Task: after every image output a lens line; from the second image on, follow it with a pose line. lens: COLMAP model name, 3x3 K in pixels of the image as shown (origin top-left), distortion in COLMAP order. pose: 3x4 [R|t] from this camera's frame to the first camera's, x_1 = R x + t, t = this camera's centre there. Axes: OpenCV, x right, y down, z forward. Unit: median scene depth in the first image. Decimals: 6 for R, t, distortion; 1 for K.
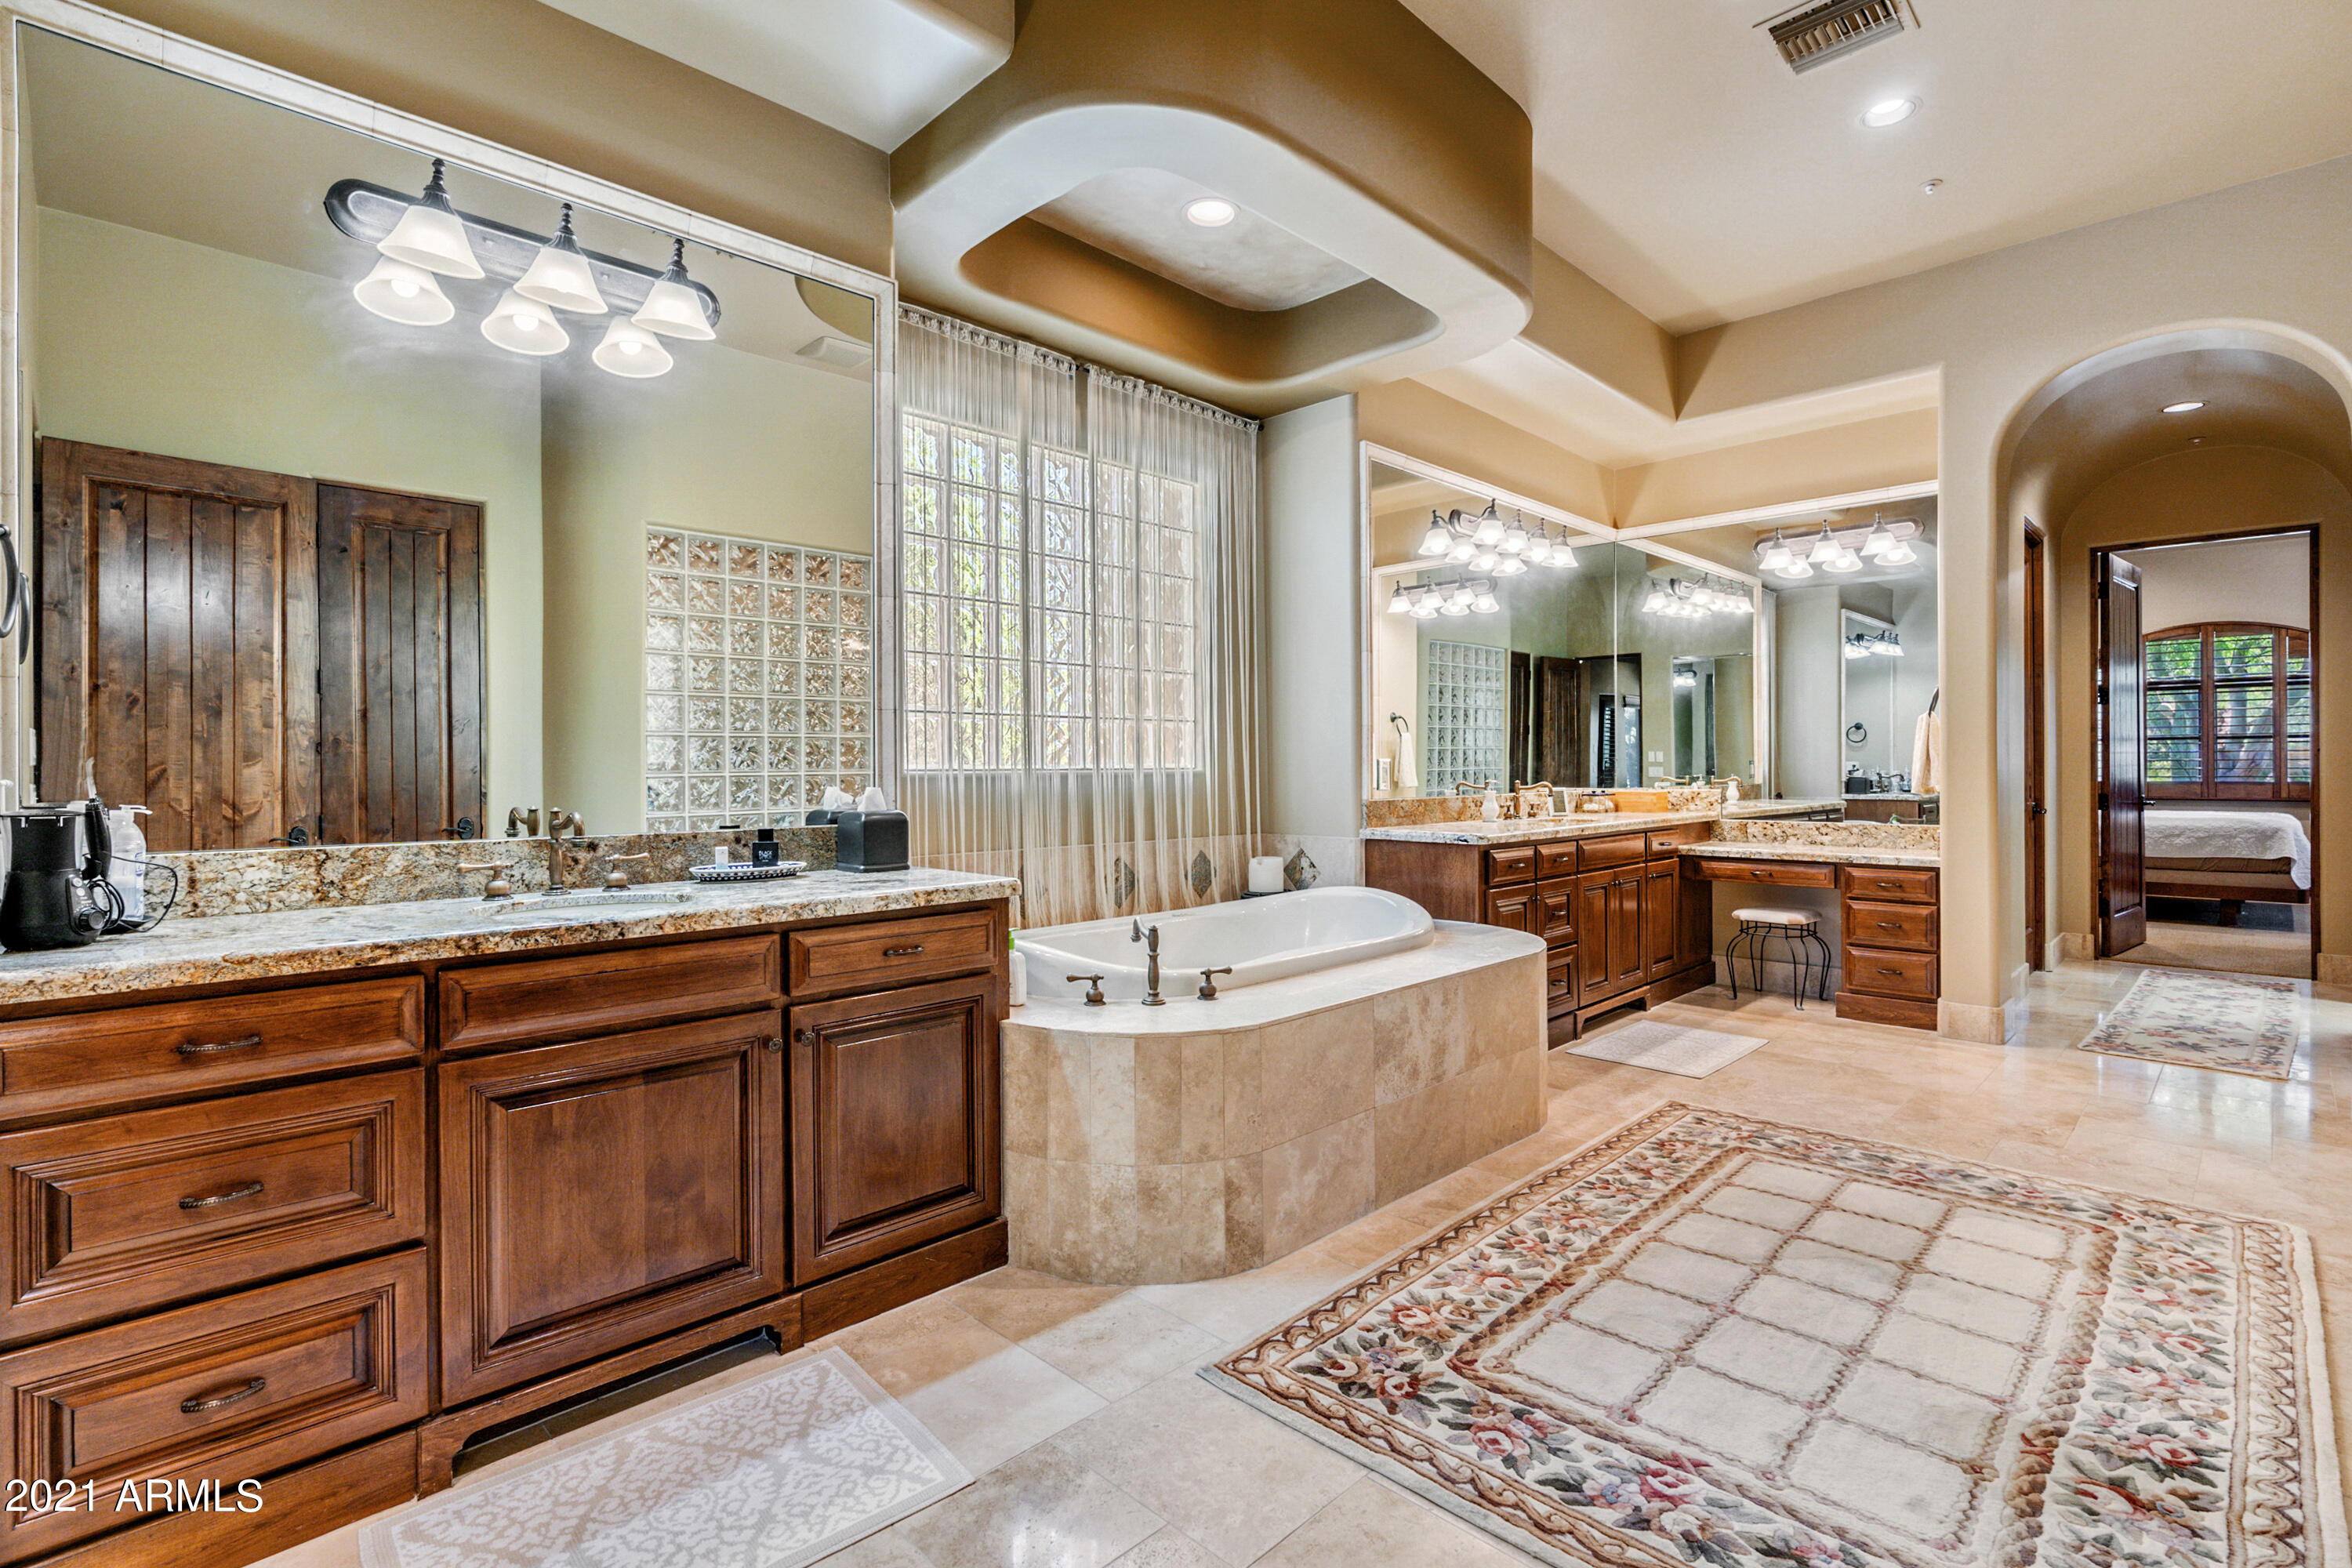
lens RADIAL K [[1079.3, 0, 1178.6], [0, 1079.3, 777.3], [0, 0, 1]] dist [-0.002111, 0.002227]
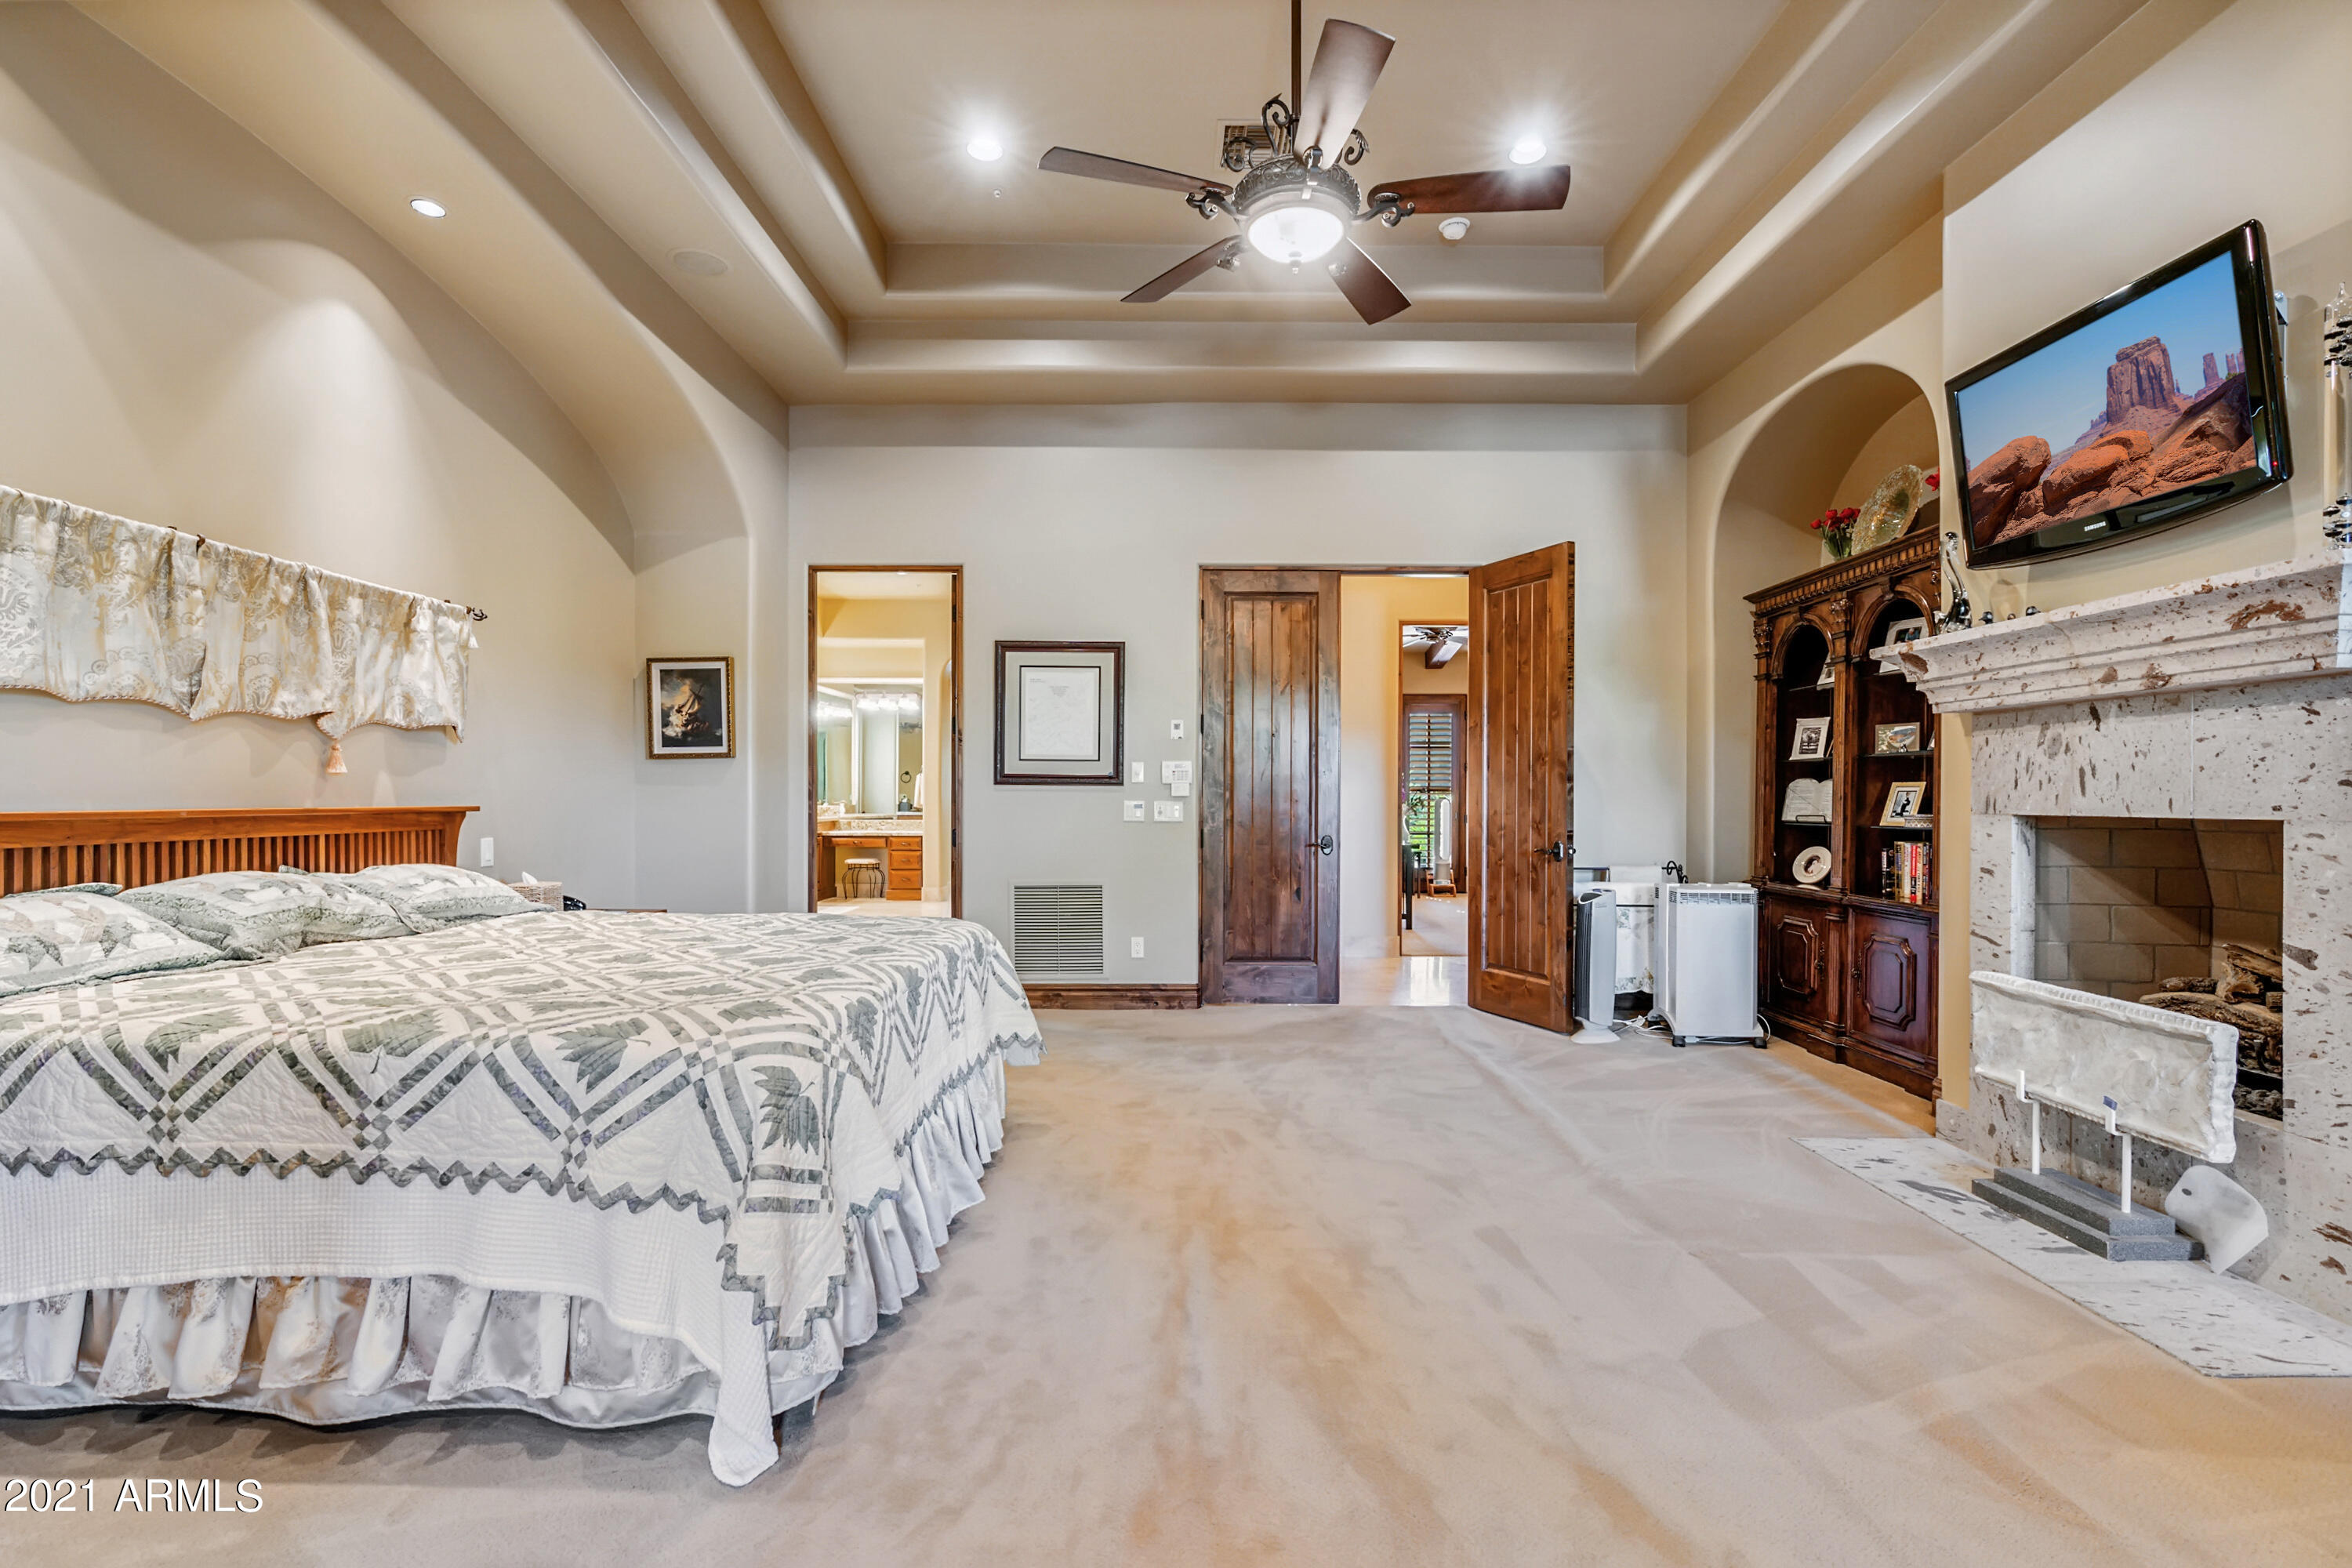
lens RADIAL K [[1079.3, 0, 1175.1], [0, 1079.3, 795.1], [0, 0, 1]] dist [-0.002111, 0.002227]
pose [[0.707780, 0.010567, 0.706354, -0.572860], [-0.005796, 0.999941, -0.009152, 0.007253], [-0.706409, 0.002383, 0.707799, -1.046211]]
